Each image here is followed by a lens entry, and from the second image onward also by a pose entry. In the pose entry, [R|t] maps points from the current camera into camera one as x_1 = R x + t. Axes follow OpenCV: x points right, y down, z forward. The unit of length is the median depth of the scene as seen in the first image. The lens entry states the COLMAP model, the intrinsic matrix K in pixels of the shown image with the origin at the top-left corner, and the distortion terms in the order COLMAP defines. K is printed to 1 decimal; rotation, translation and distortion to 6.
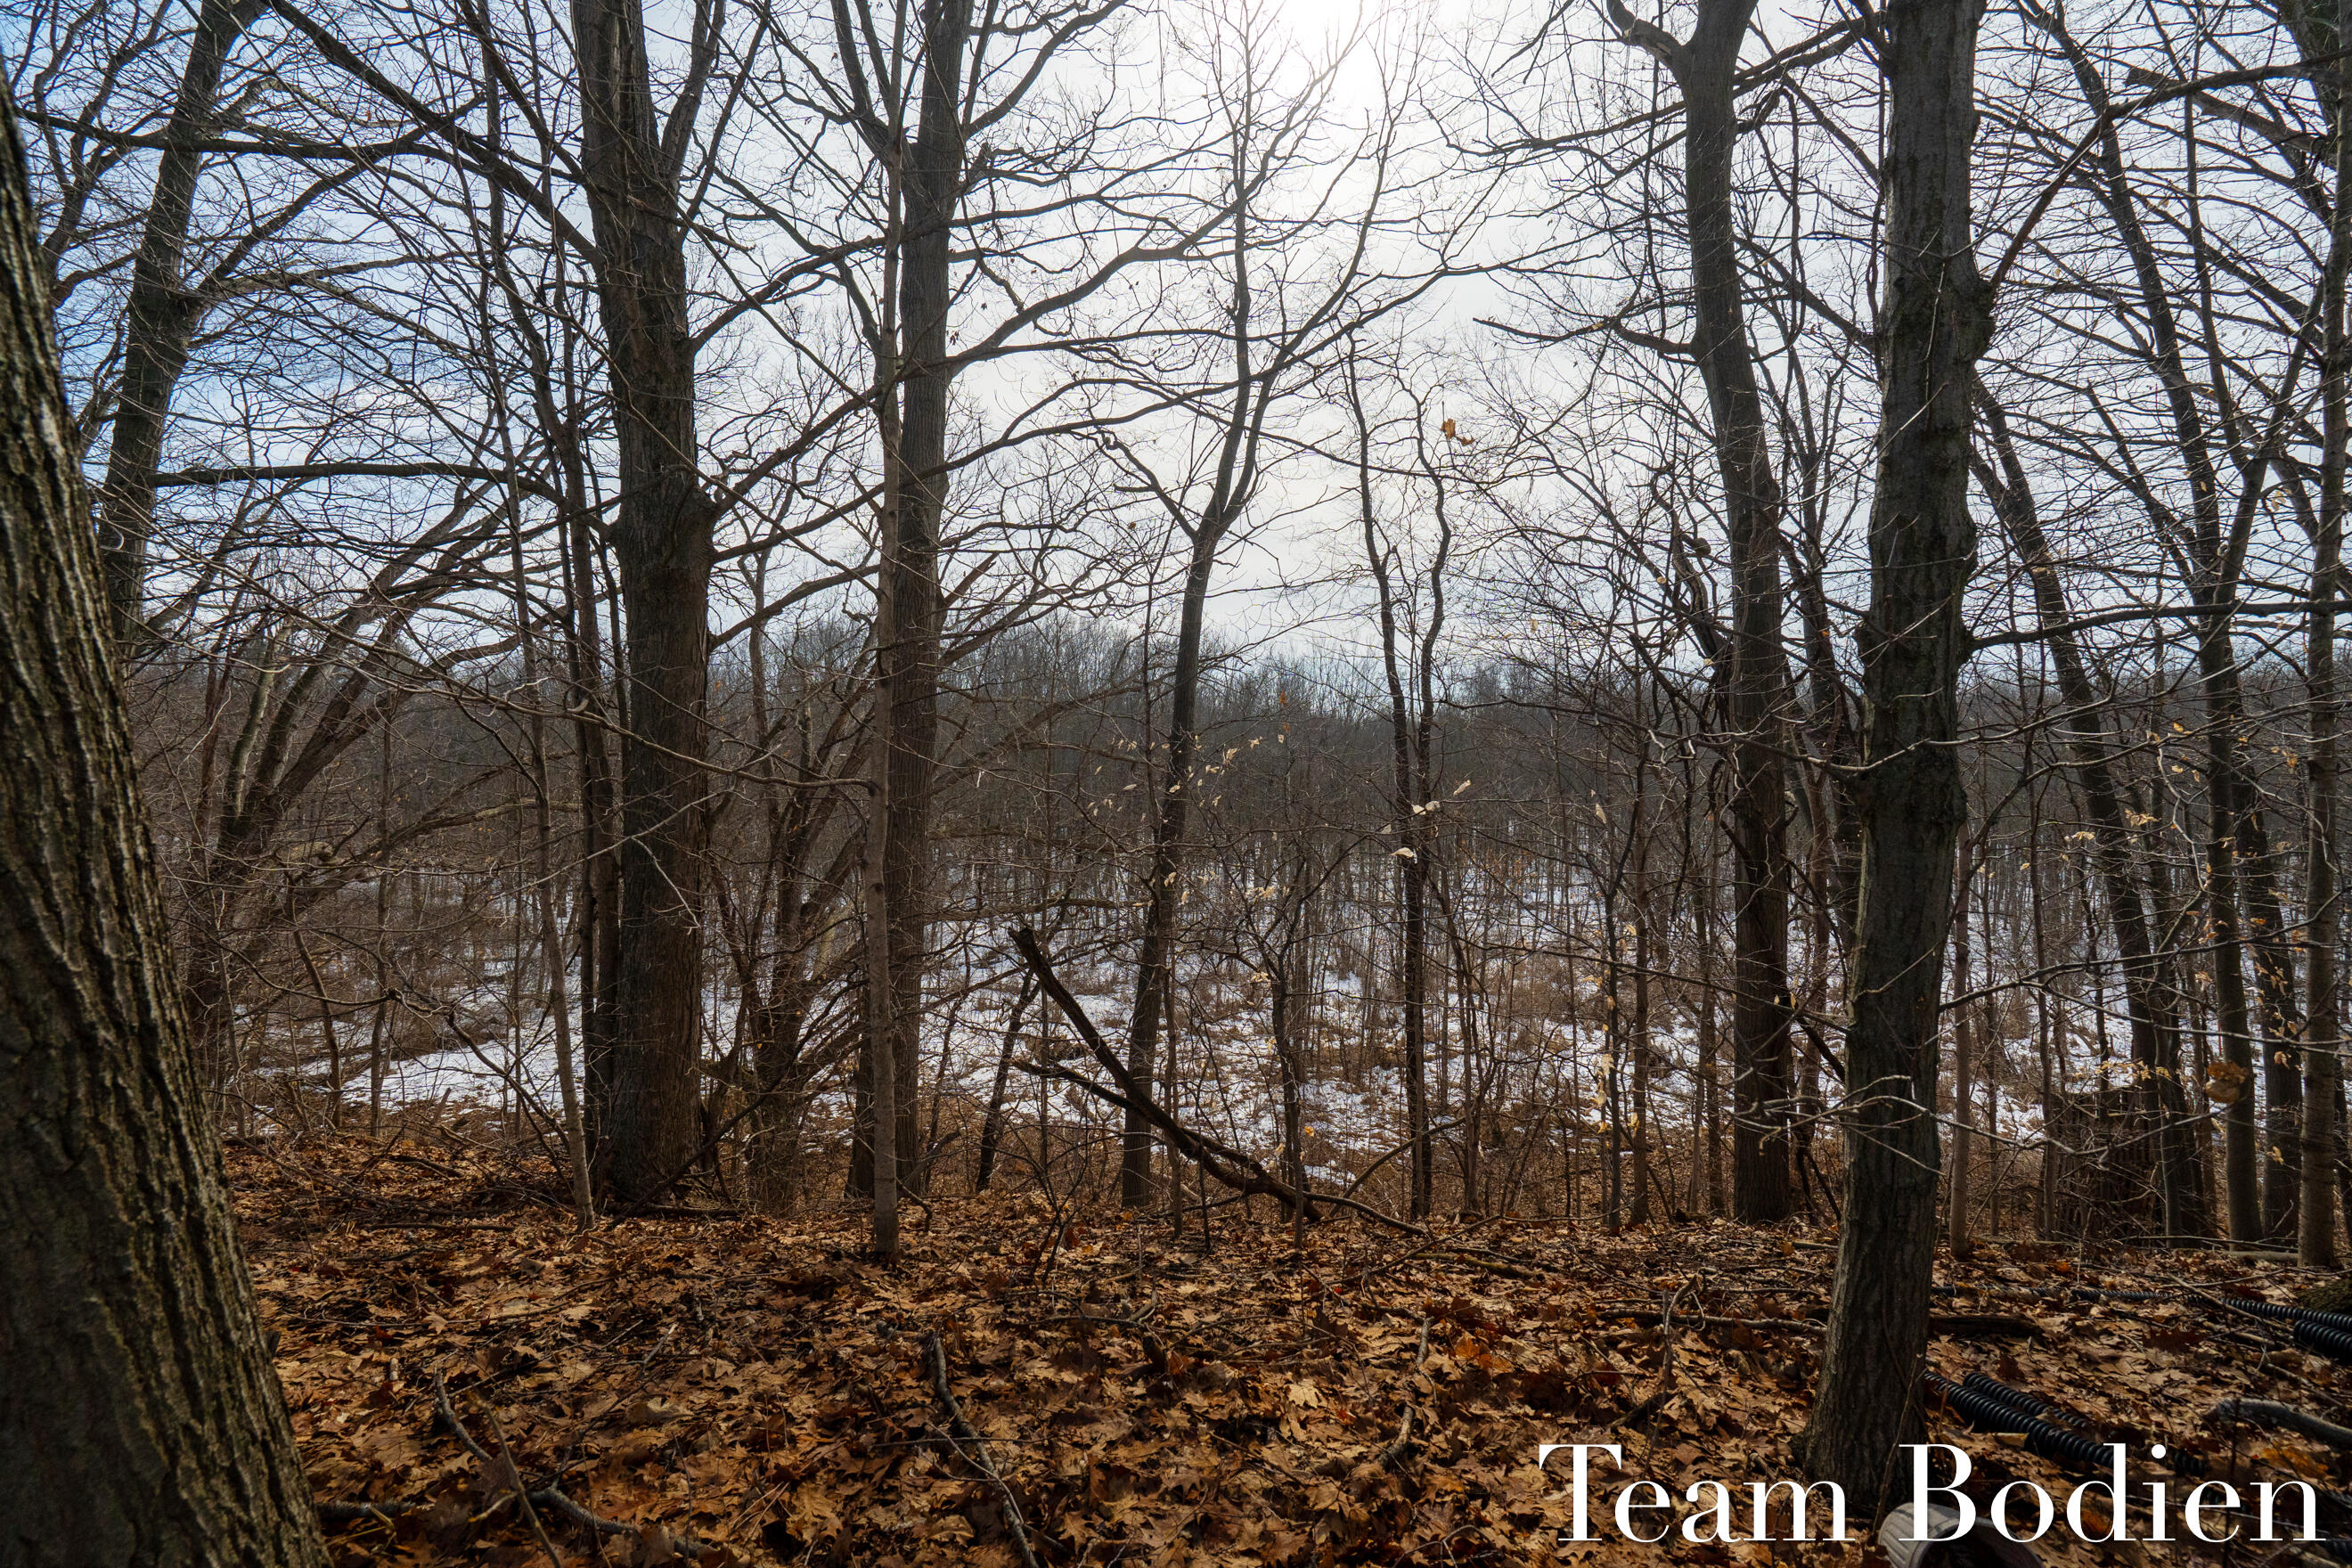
lens RADIAL K [[1083.5, 0, 1175.1], [0, 1083.5, 775.7], [0, 0, 1]] dist [0.000114, 0.000186]
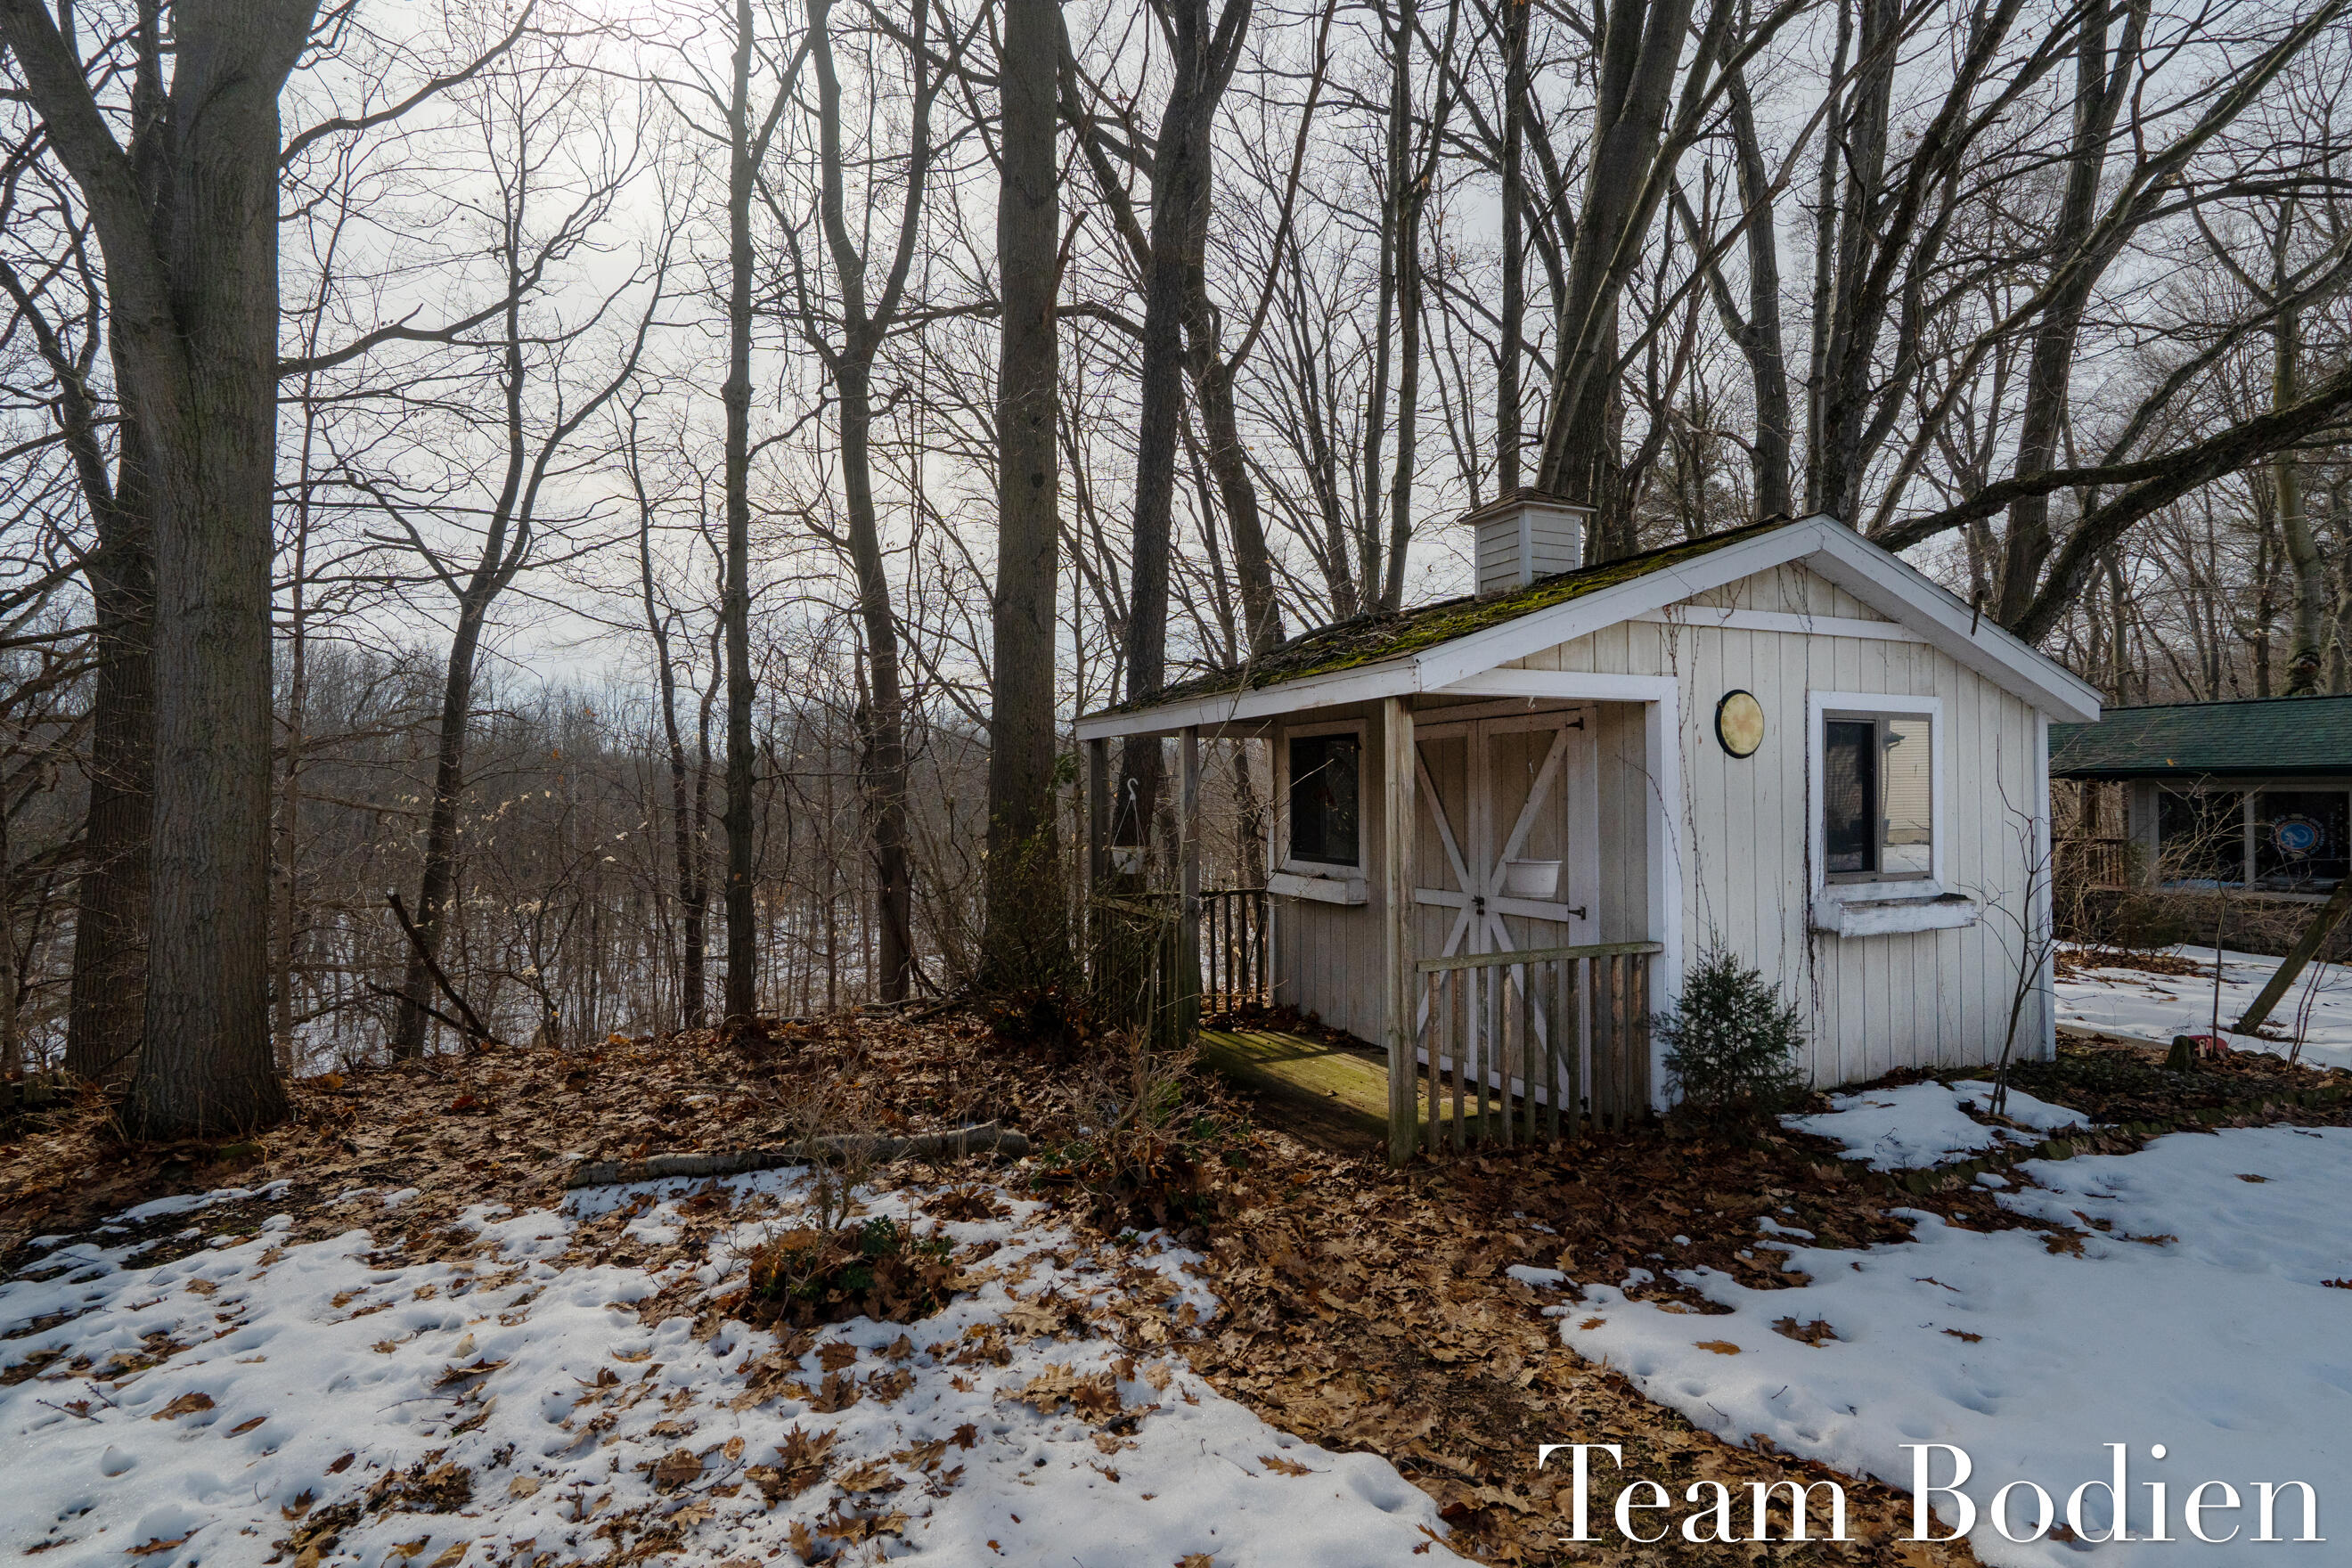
lens RADIAL K [[1147.5, 0, 1176.4], [0, 1147.5, 779.5], [0, 0, 1]] dist [-0.001341, 0.000095]
pose [[0.840155, 0.001222, 0.542346, -0.002722], [0.011655, 0.999726, -0.020307, -0.012774], [-0.542222, 0.023382, 0.839910, -0.276255]]
